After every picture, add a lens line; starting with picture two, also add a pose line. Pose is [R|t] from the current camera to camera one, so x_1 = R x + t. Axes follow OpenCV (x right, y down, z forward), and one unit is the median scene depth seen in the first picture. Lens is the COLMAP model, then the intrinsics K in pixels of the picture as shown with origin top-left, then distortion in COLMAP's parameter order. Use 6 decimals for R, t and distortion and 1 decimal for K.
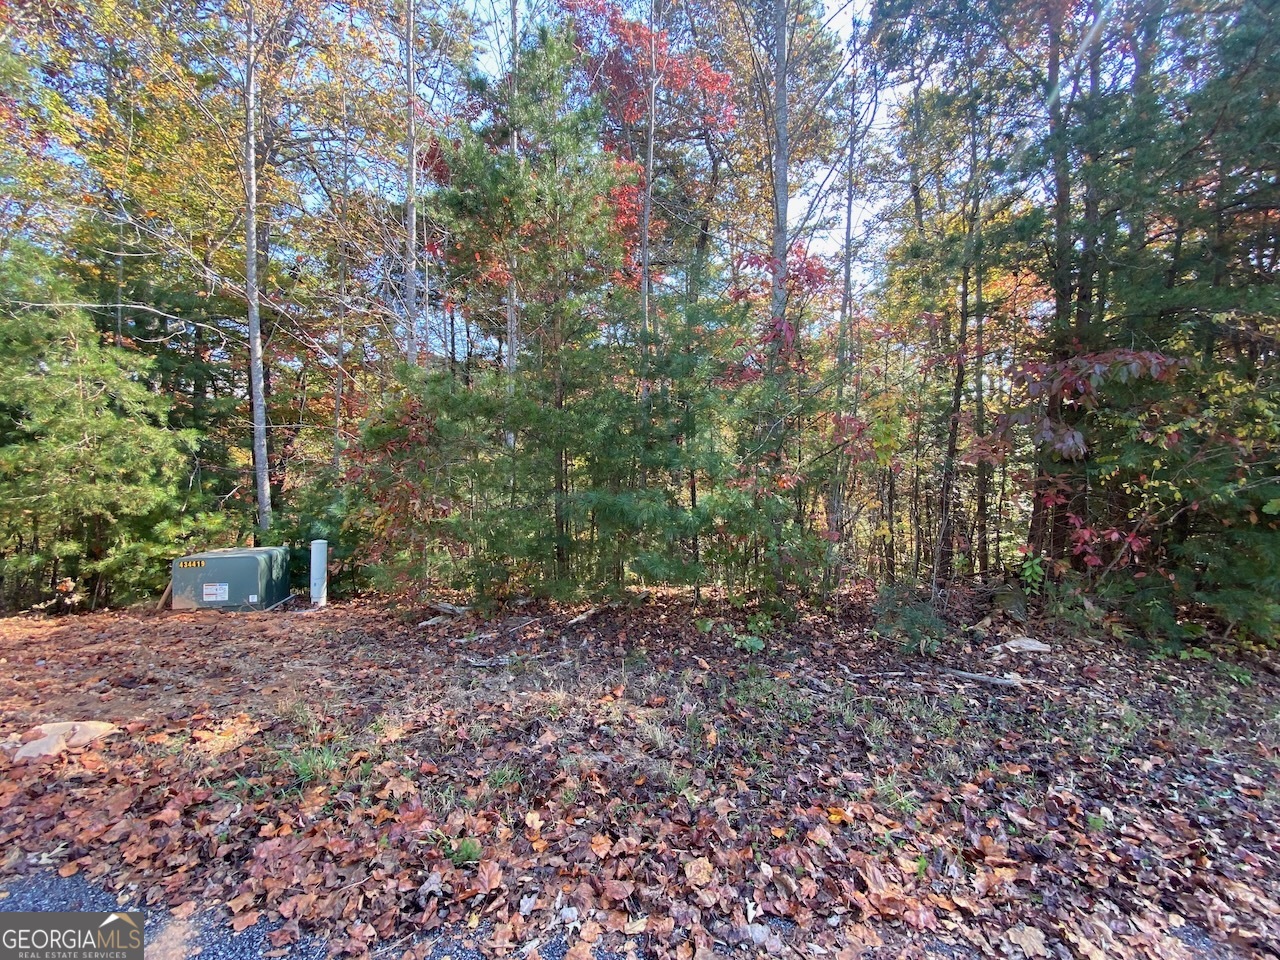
lens RADIAL K [[519.9, 0, 638.7], [0, 519.9, 475.6], [0, 0, 1]] dist [0.000543, -0.012899]
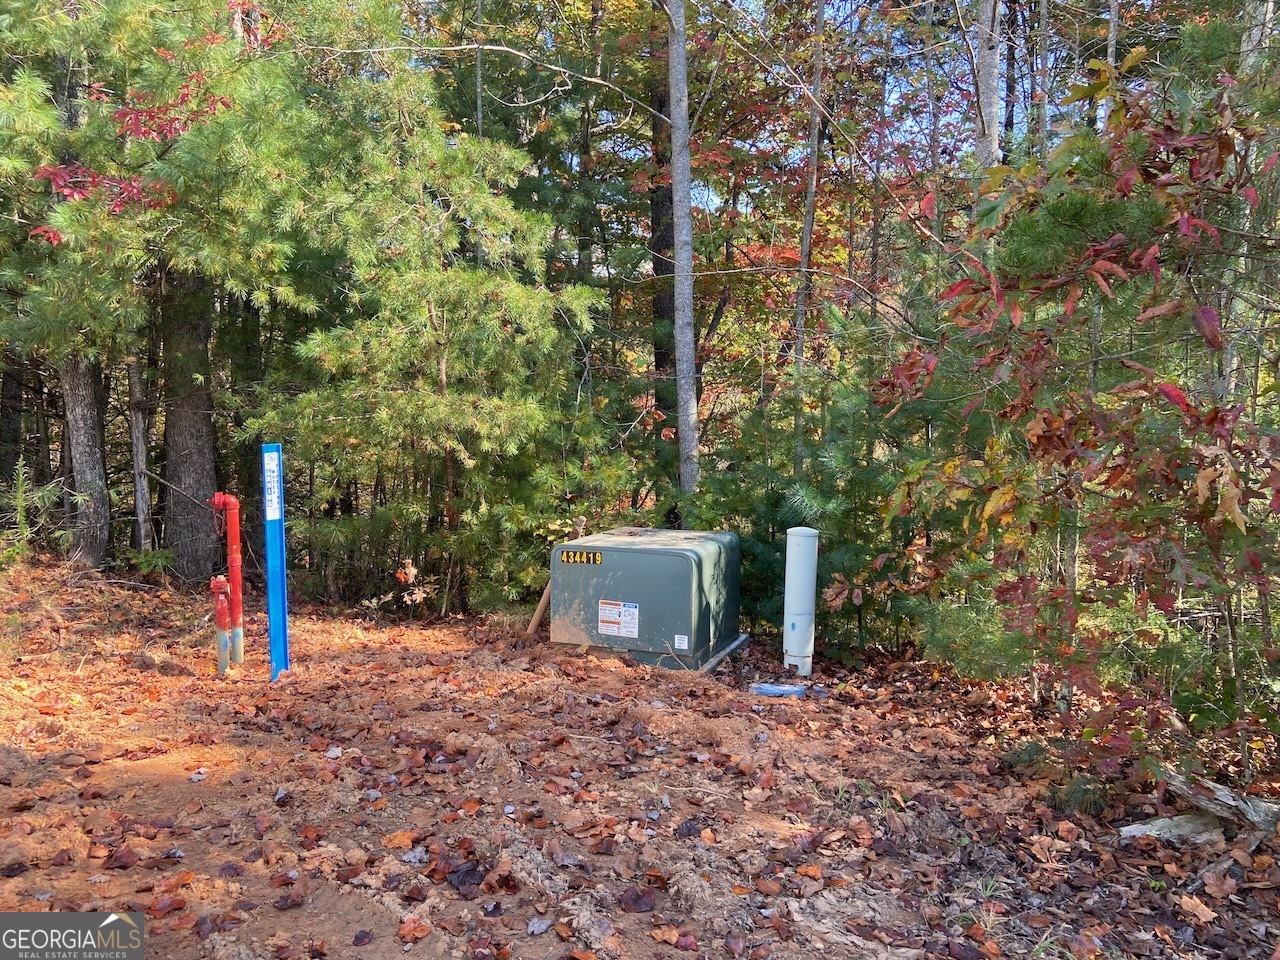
lens RADIAL K [[972.0, 0, 640.0], [0, 972.0, 480.0], [0, 0, 1]] dist [-0.001222, -0.000434]
pose [[0.799032, 0.060434, -0.598244, -0.382780], [-0.012070, 0.996348, 0.084529, 0.023826], [0.601168, -0.060321, 0.796843, 0.422296]]
